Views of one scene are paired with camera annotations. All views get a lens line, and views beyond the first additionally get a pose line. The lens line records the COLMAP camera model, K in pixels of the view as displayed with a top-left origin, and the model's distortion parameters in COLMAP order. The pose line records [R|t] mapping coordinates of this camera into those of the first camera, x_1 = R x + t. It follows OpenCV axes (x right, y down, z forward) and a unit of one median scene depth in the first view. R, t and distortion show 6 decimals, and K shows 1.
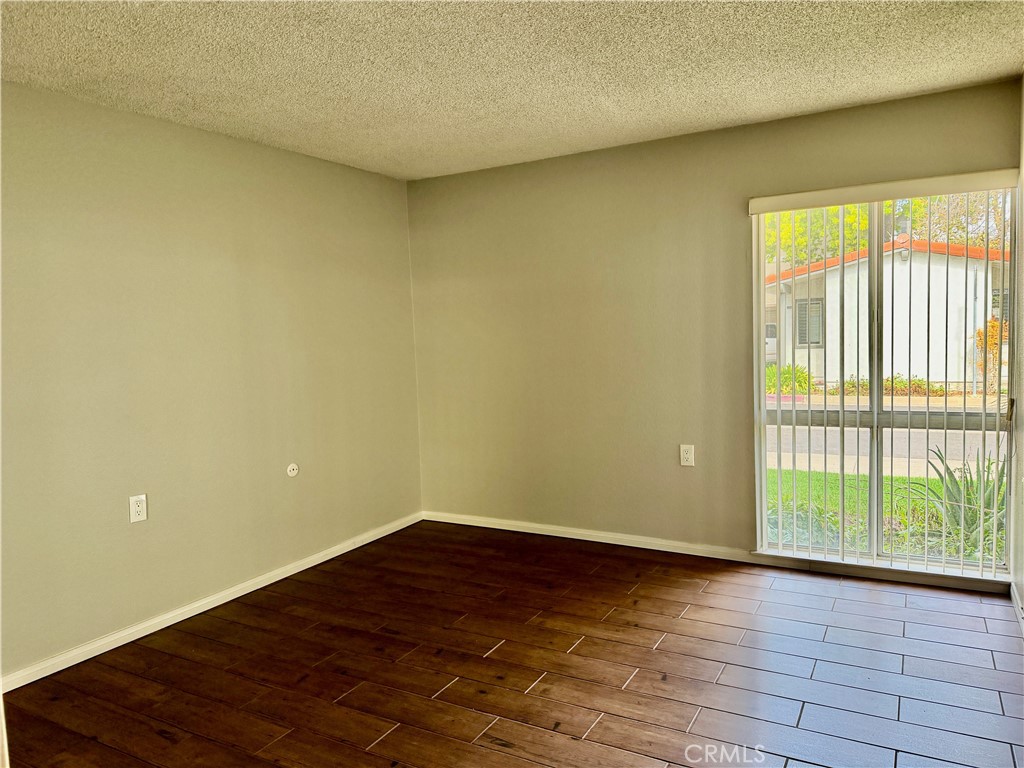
lens RADIAL K [[724.1, 0, 515.0], [0, 724.1, 384.5], [0, 0, 1]] dist [0.023202, -0.025542]
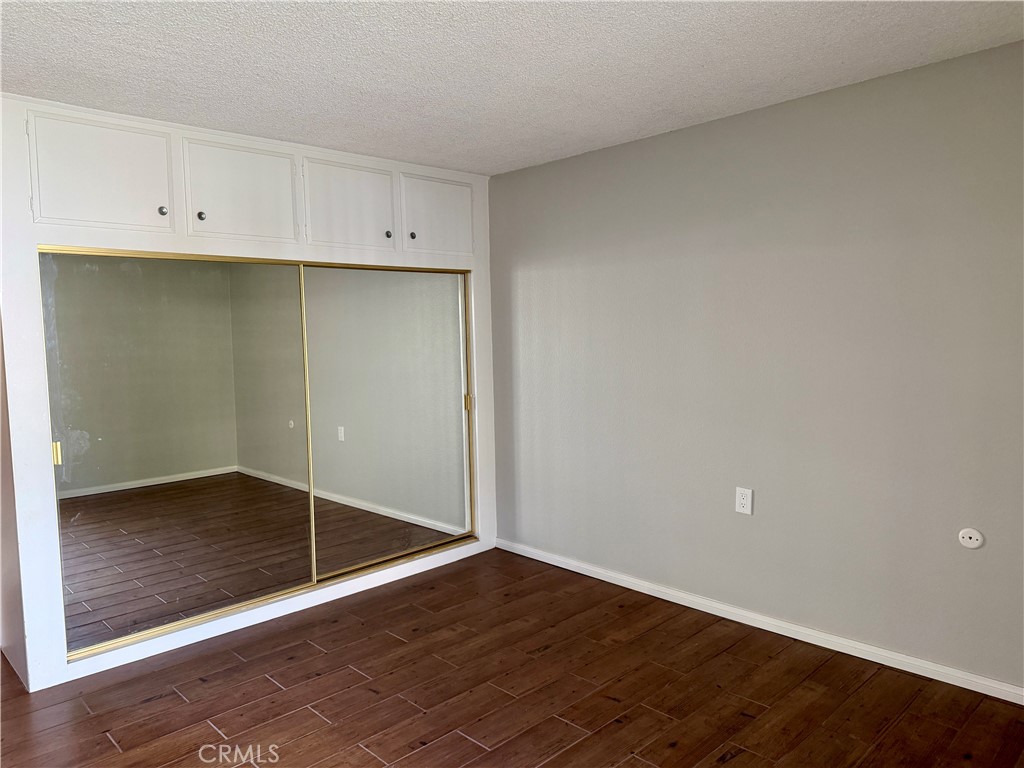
lens RADIAL K [[724.1, 0, 516.0], [0, 724.1, 383.6], [0, 0, 1]] dist [0.023202, -0.025542]
pose [[-0.279955, 0.114227, -0.953193, 0.542928], [-0.039856, 0.990657, 0.130423, -0.117796], [0.959185, 0.074503, -0.272787, 0.964554]]
